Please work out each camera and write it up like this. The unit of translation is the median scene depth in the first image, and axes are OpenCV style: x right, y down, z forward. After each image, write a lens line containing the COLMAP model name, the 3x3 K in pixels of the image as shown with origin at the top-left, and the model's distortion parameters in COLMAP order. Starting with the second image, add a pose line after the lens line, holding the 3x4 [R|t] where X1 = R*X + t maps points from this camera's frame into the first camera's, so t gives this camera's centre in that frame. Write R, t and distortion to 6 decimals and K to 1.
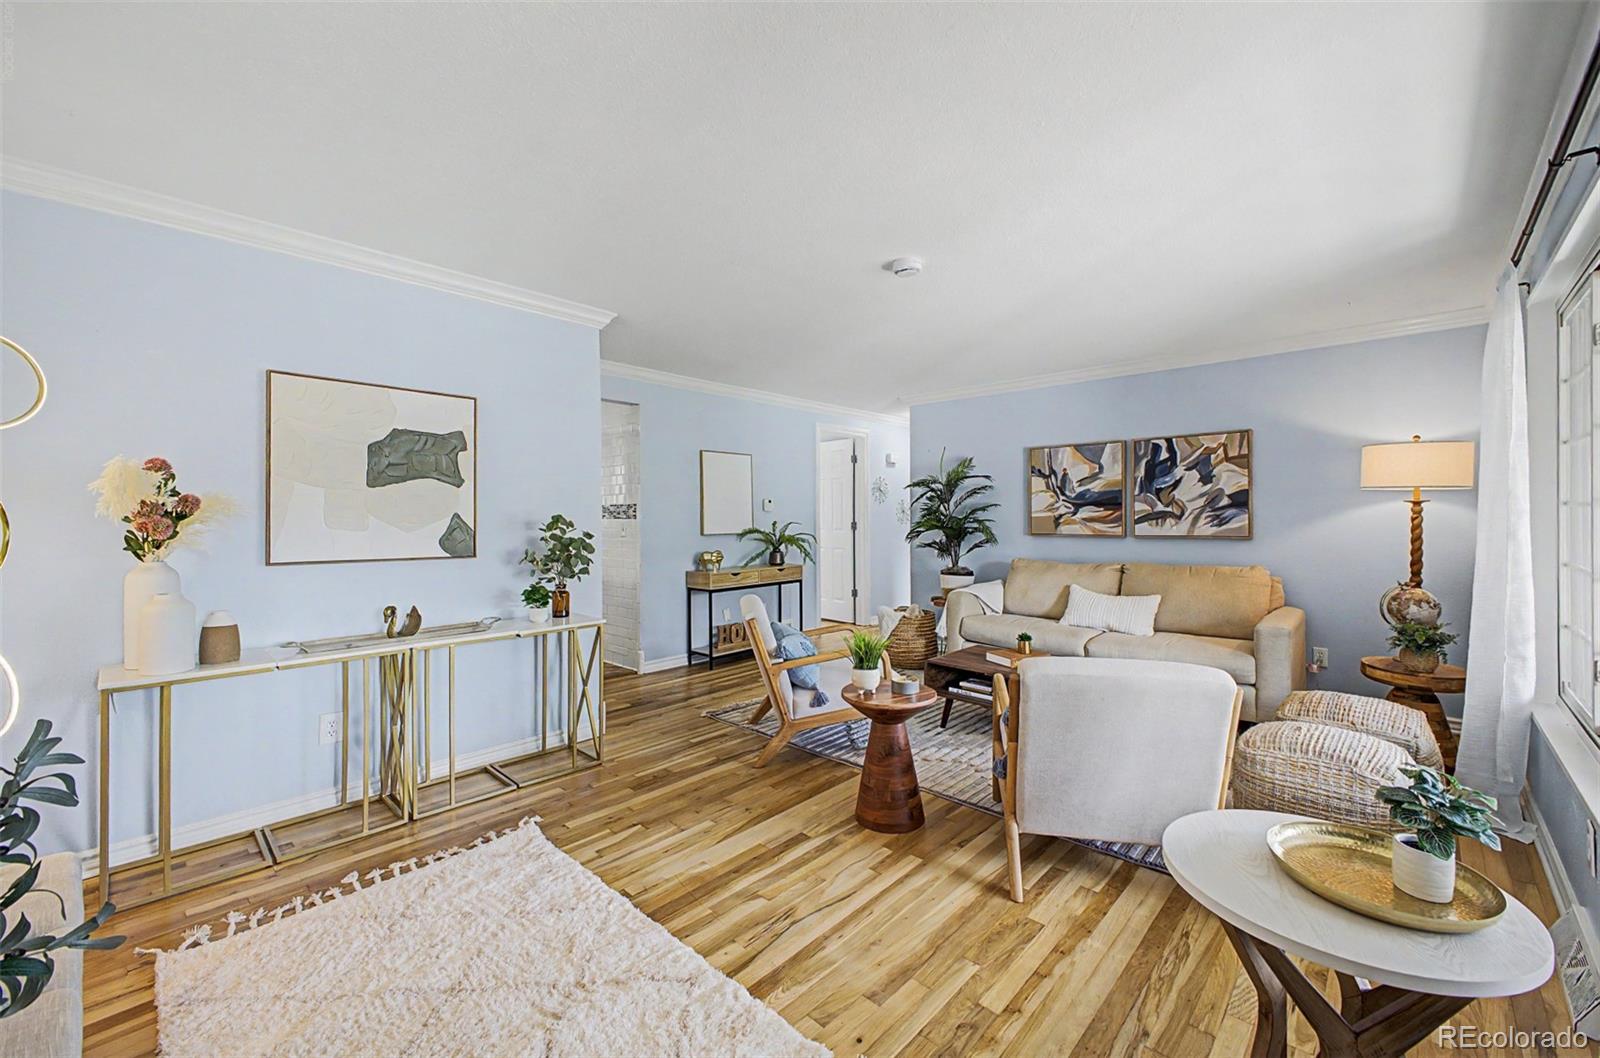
lens RADIAL K [[637.2, 0, 791.5], [0, 637.2, 515.9], [0, 0, 1]] dist [0.000747, 0.000057]
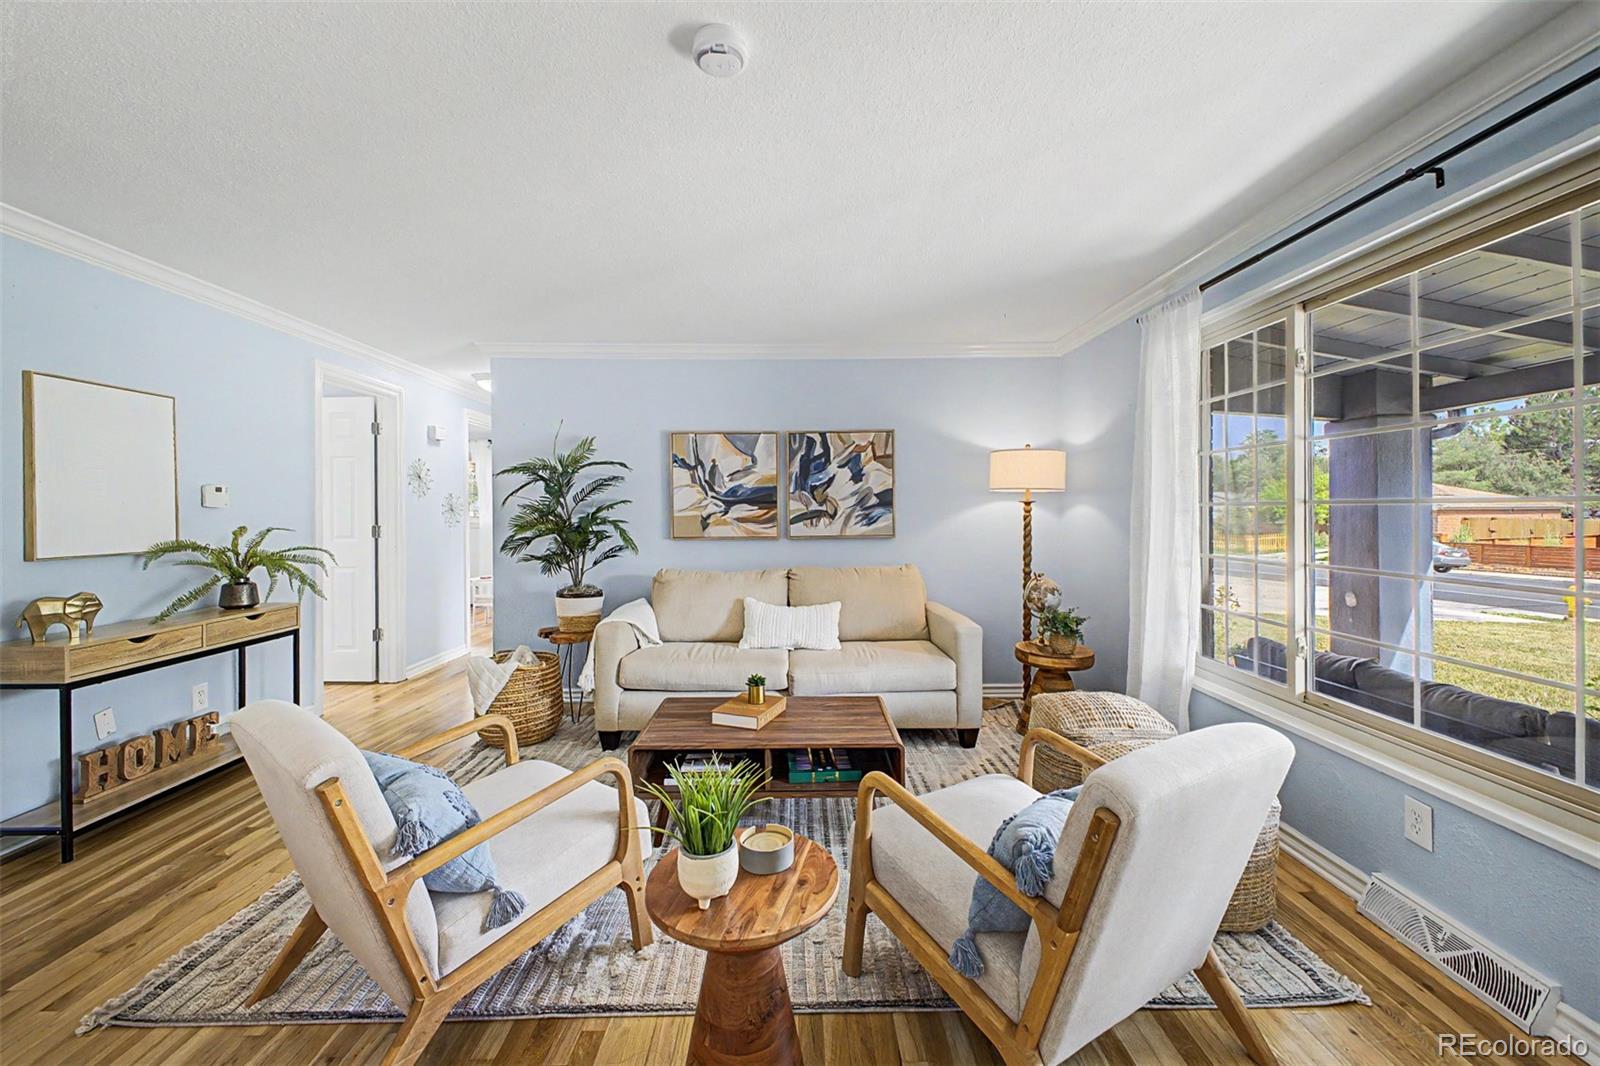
lens RADIAL K [[636.9, 0, 804.2], [0, 636.9, 512.1], [0, 0, 1]] dist [0.024433, -0.012460]
pose [[0.700612, 0.001120, 0.713542, -0.093491], [0.001607, 0.999994, -0.003148, -0.001718], [-0.713541, 0.003352, 0.700606, 0.340263]]
